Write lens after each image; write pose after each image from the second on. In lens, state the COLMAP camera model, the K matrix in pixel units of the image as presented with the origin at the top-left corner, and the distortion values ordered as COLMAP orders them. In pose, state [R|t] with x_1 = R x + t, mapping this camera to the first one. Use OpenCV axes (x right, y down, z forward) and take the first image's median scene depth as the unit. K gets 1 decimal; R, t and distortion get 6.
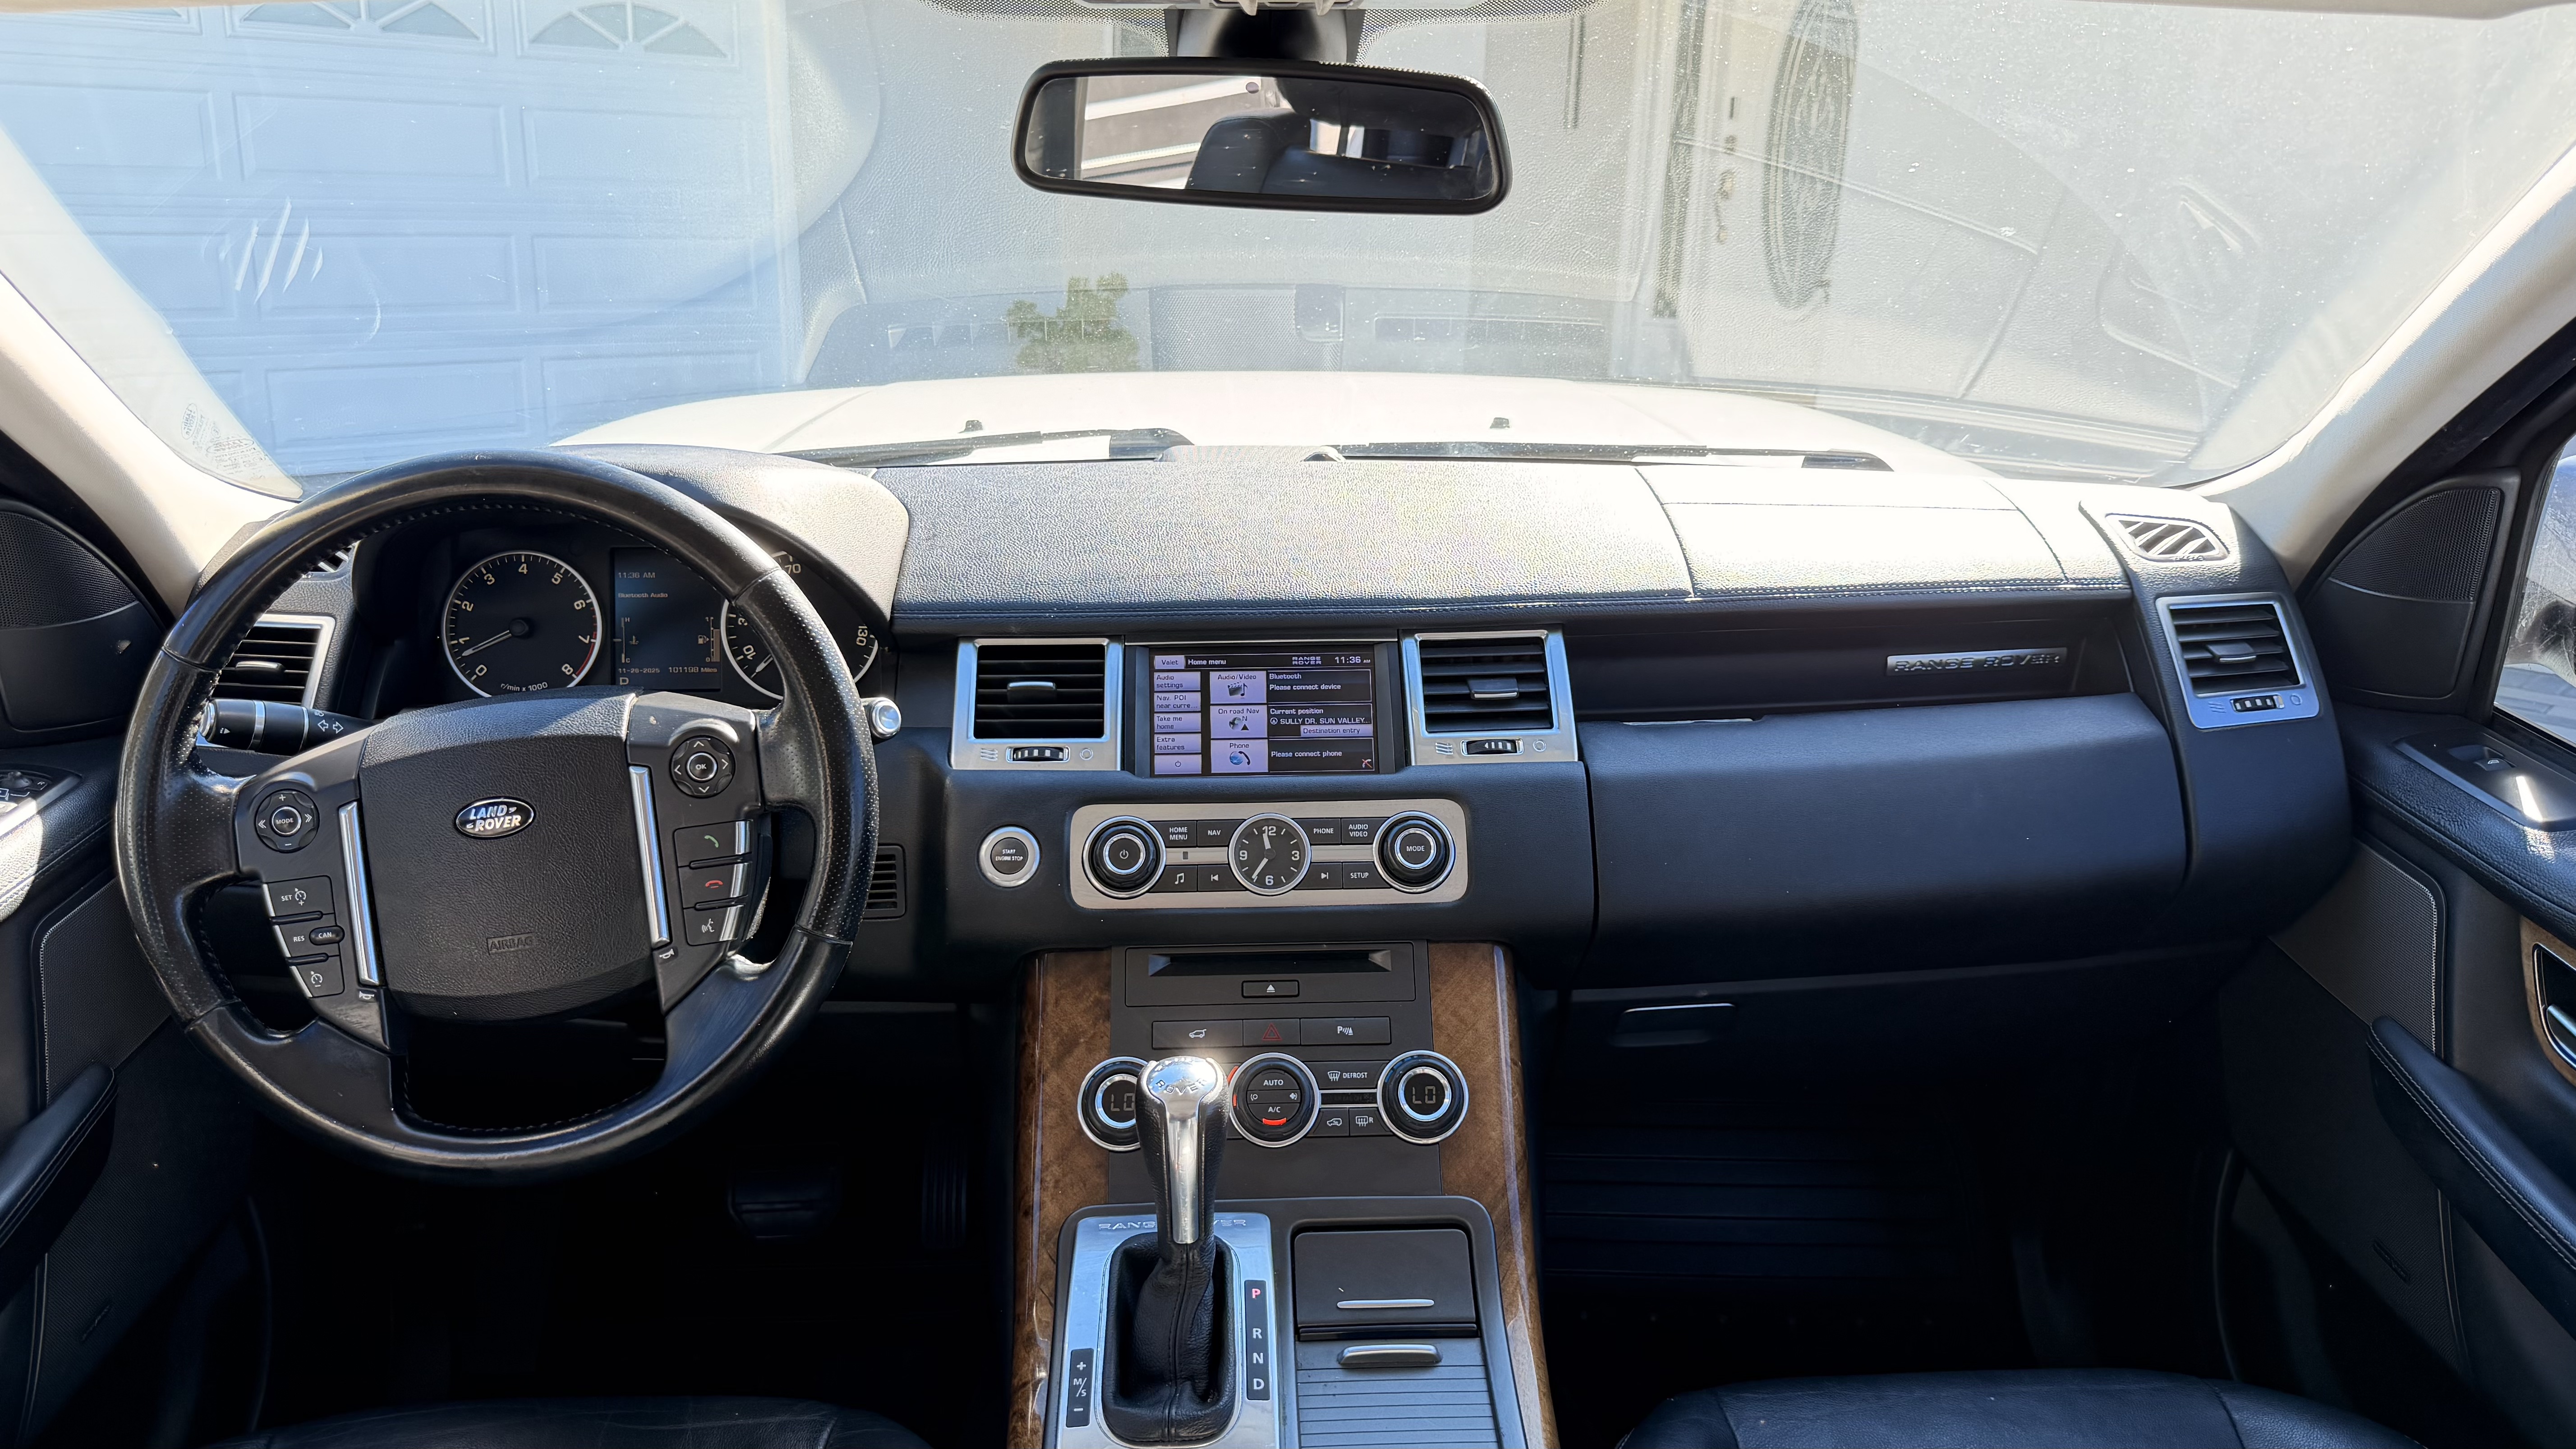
lens RADIAL K [[1952.5, 0, 1288.0], [0, 1952.5, 724.5], [0, 0, 1]] dist [0.177182, -0.392861]
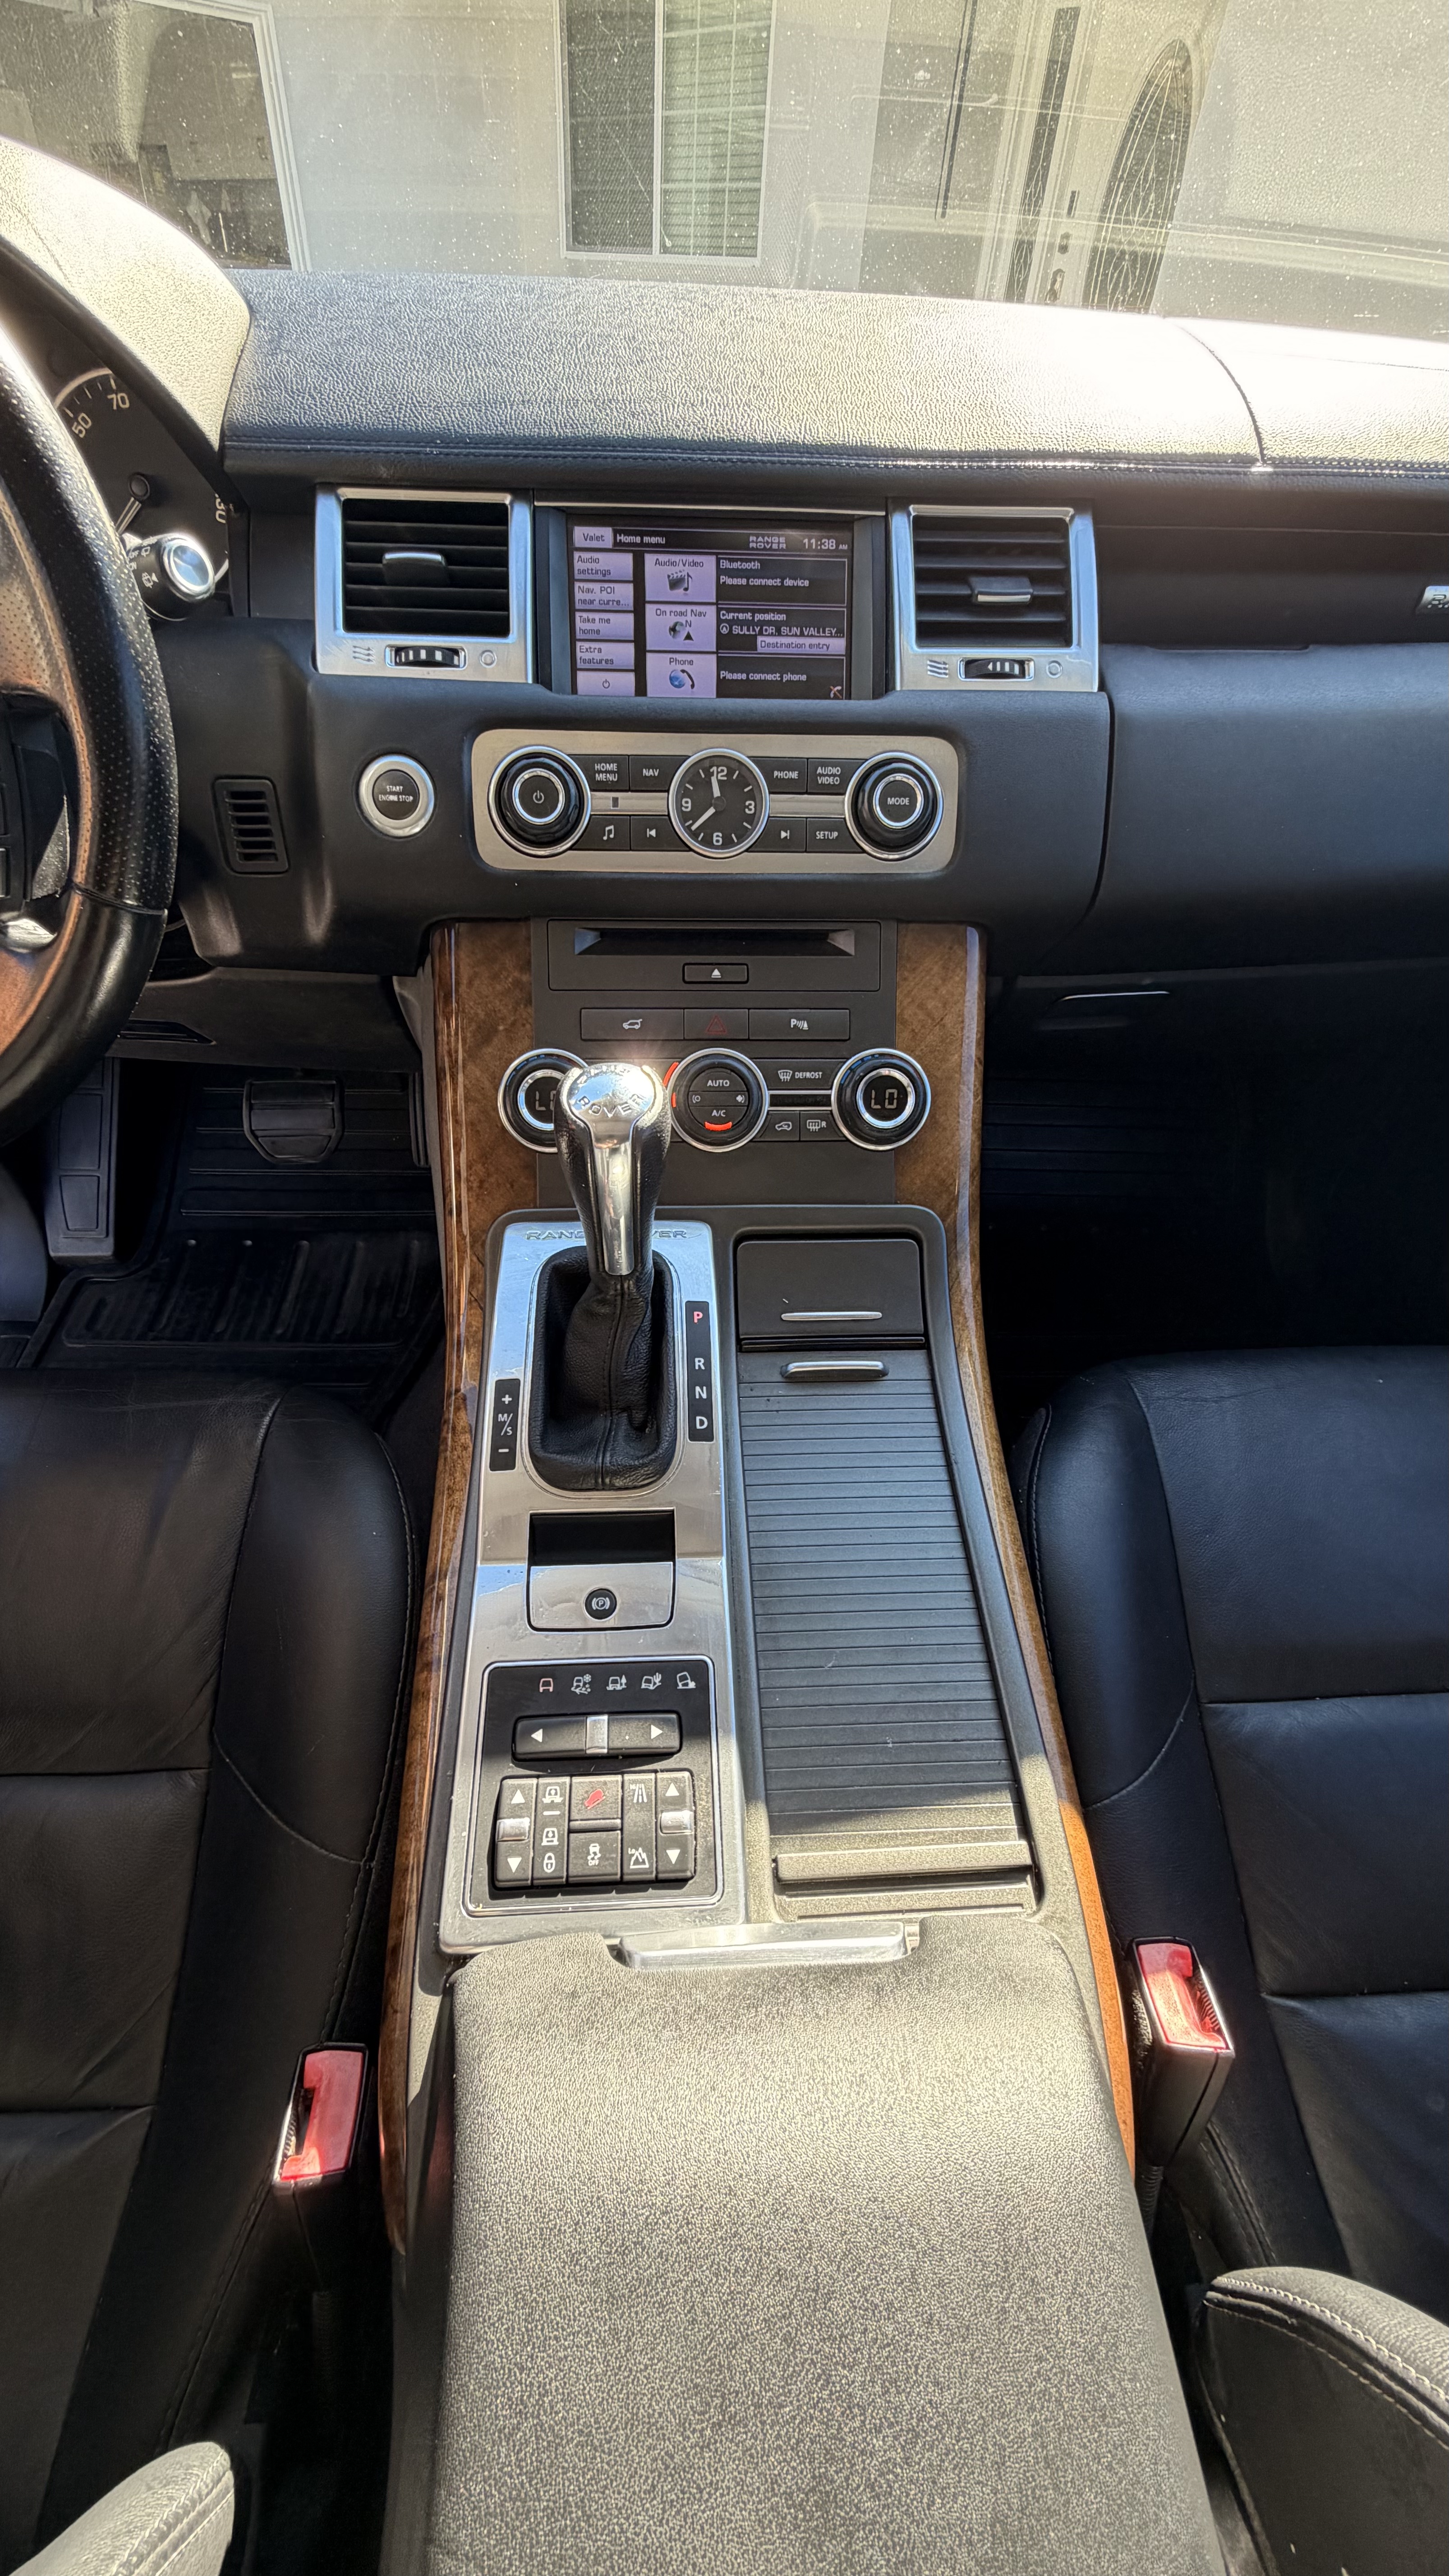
lens RADIAL K [[1052.9, 0, 724.5], [0, 1052.9, 1288.0], [0, 0, 1]] dist [0.001916, 0.000021]
pose [[0.999195, 0.014797, 0.037297, -0.020329], [-0.029645, 0.898645, 0.437674, 0.055239], [-0.027041, -0.438427, 0.898360, 0.515957]]
